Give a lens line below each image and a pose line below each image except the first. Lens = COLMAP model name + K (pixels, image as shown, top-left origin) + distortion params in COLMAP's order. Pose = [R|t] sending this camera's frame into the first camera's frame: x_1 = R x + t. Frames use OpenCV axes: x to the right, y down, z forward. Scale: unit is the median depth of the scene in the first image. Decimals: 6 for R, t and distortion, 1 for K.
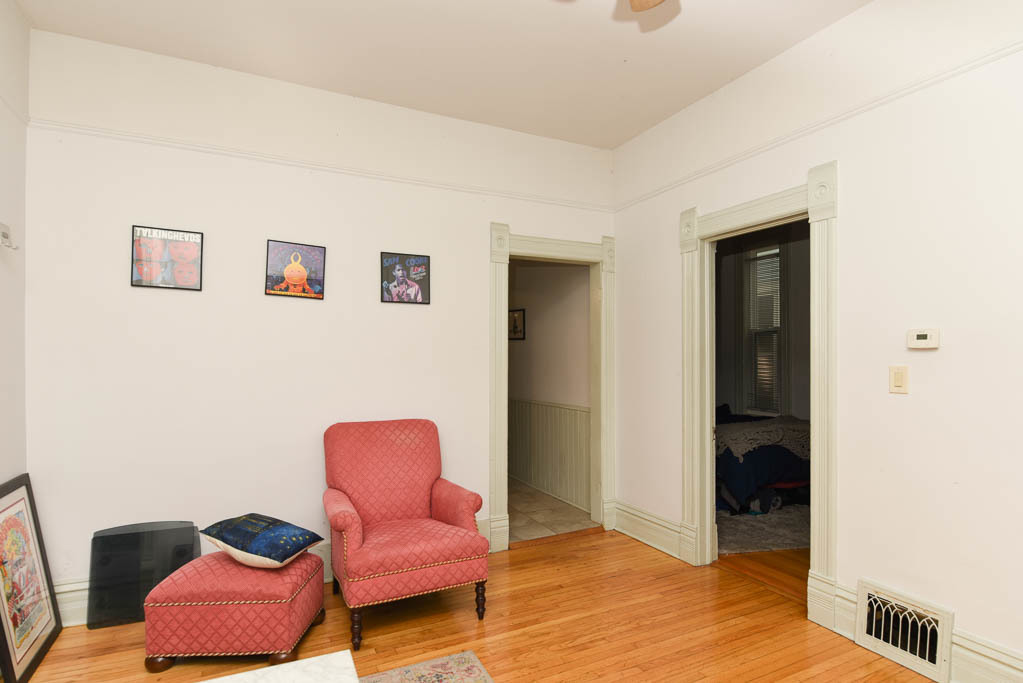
lens RADIAL K [[527.9, 0, 525.0], [0, 527.9, 359.0], [0, 0, 1]] dist [-0.002787, -0.003656]
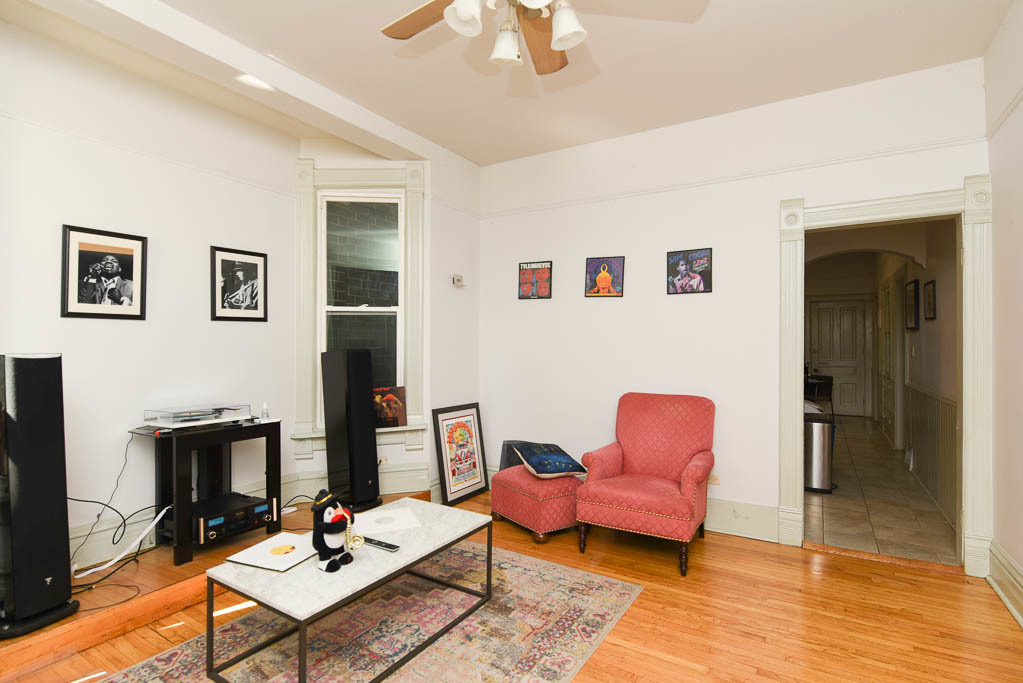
lens RADIAL K [[512.0, 0, 518.4], [0, 512.0, 341.9], [0, 0, 1]] dist [0.004993, -0.007070]
pose [[0.528296, -0.004467, -0.849049, 0.526665], [-0.004868, 0.999954, -0.008290, 0.010091], [0.849046, 0.008513, 0.528250, 0.108548]]
